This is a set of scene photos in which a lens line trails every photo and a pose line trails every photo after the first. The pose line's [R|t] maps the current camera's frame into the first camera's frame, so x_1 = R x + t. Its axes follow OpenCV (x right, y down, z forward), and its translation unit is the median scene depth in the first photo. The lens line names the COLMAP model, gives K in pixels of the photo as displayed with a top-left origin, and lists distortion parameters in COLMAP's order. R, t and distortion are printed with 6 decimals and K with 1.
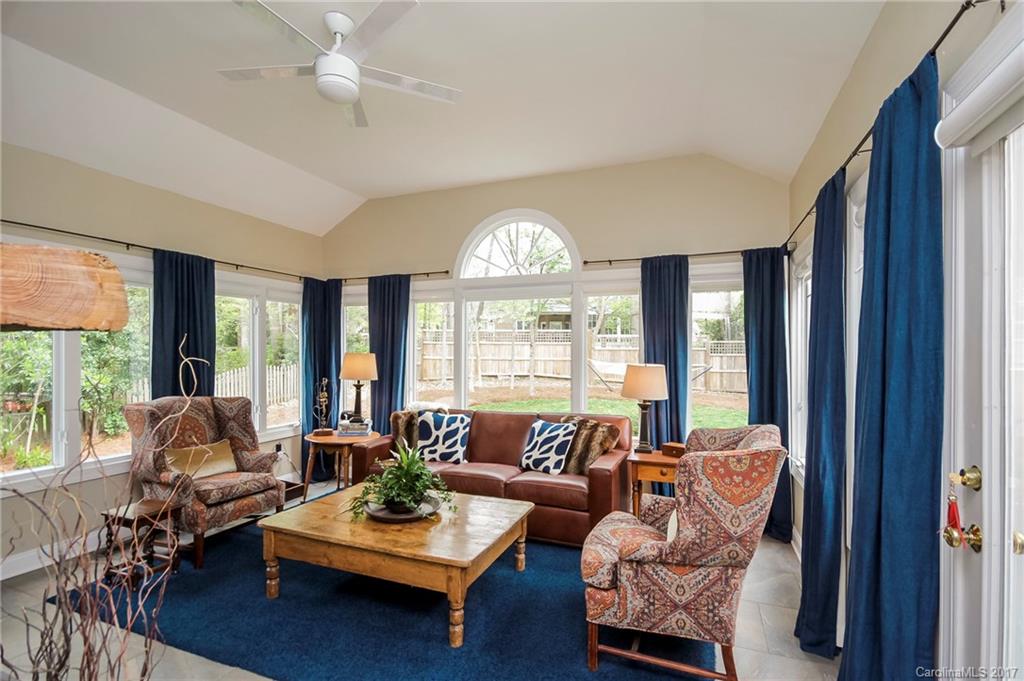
lens RADIAL K [[484.8, 0, 512.0], [0, 484.8, 340.5], [0, 0, 1]] dist [0.000146, -0.000027]
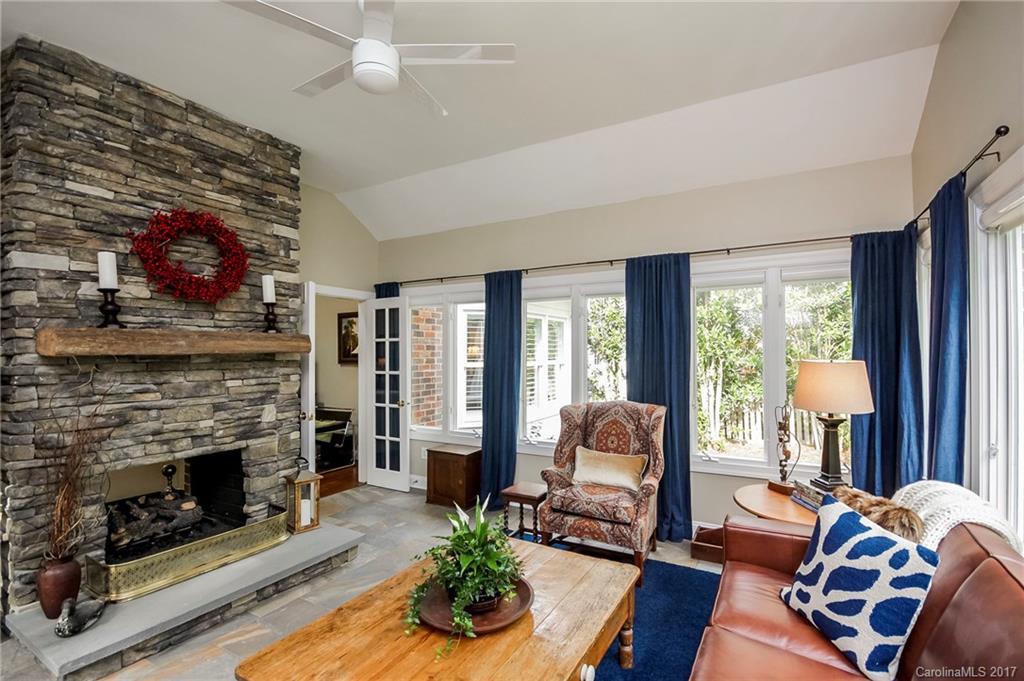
lens RADIAL K [[484.8, 0, 512.0], [0, 484.8, 340.5], [0, 0, 1]] dist [0.000146, -0.000027]
pose [[-0.142373, -0.016174, -0.989681, 0.301552], [0.028023, 0.999400, -0.020364, 0.003247], [0.989416, -0.030634, -0.141834, 0.800898]]
